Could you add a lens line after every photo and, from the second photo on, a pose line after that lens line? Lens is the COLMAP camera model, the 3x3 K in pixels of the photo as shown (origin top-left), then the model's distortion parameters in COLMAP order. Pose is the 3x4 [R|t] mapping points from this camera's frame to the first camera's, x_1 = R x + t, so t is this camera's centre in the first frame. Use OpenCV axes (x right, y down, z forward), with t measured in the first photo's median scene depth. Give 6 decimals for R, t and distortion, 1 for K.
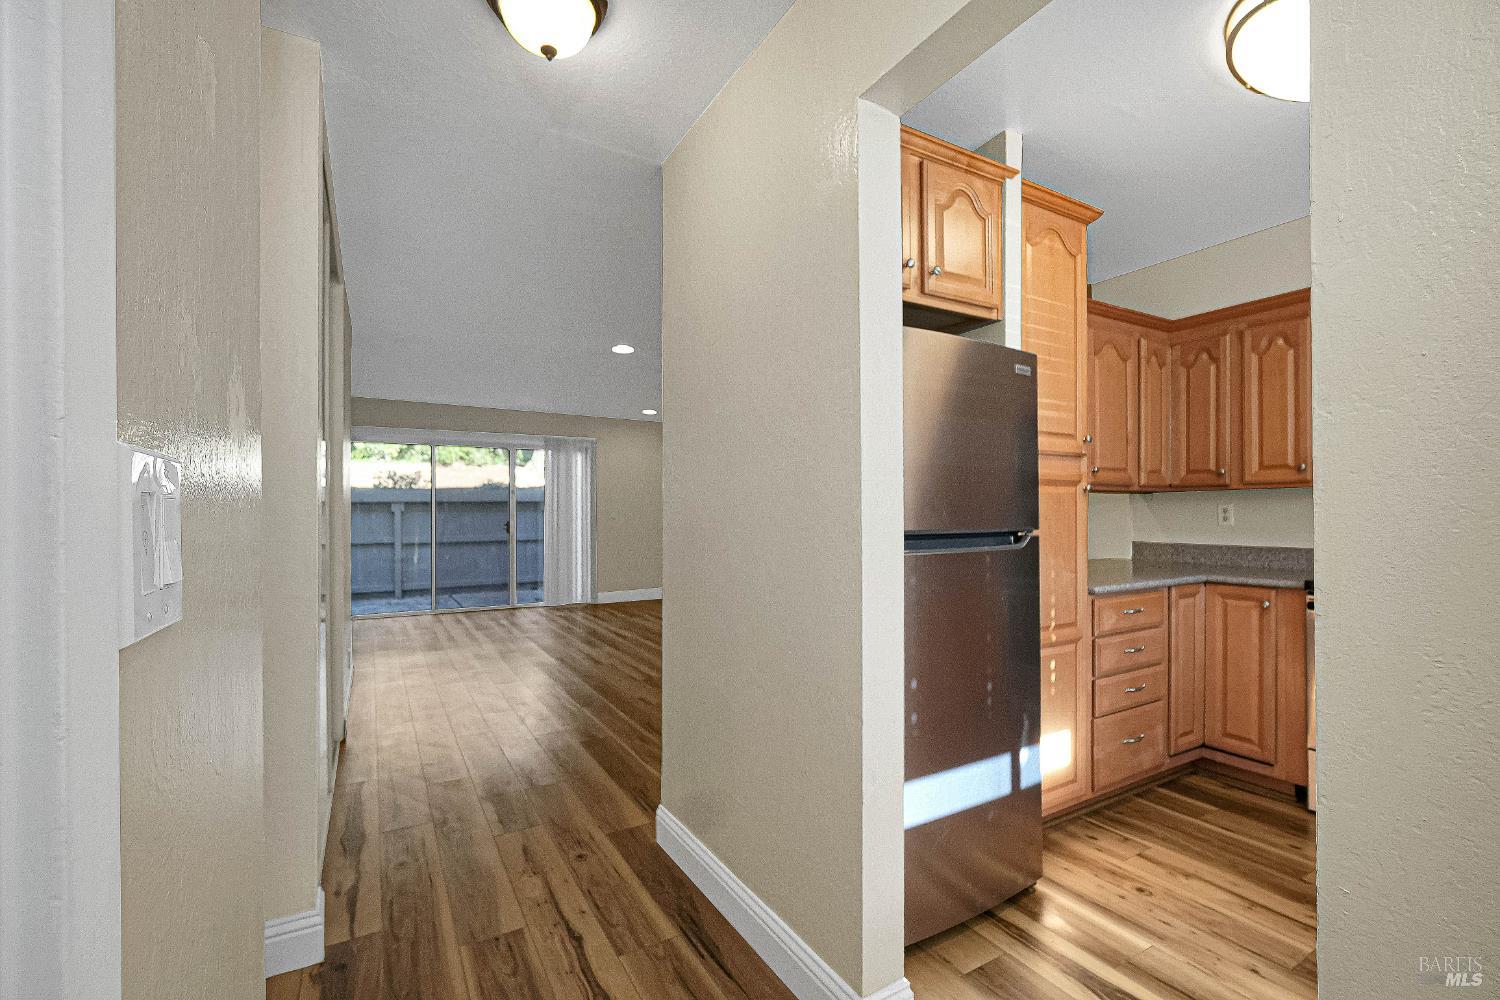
lens RADIAL K [[657.9, 0, 754.3], [0, 657.9, 511.4], [0, 0, 1]] dist [-0.000448, 0.003067]
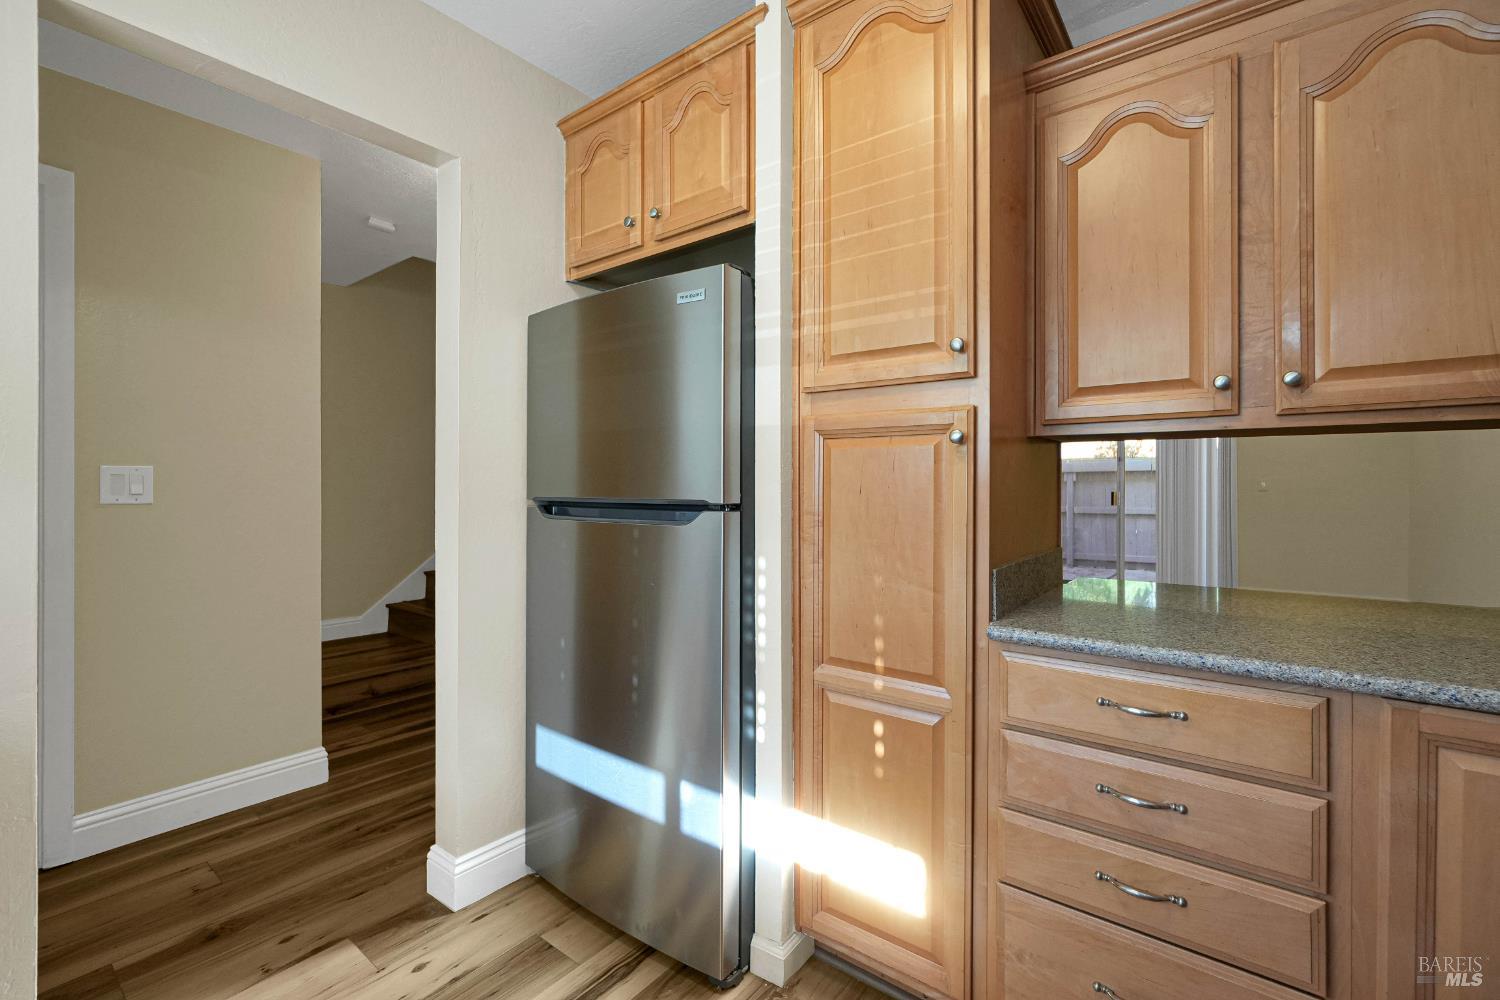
lens RADIAL K [[657.9, 0, 752.2], [0, 657.9, 487.6], [0, 0, 1]] dist [-0.000448, 0.003067]
pose [[0.369568, 0.007717, -0.929172, 0.979457], [-0.000110, 0.999966, 0.008261, 0.002762], [0.929204, -0.002951, 0.369556, 0.663311]]
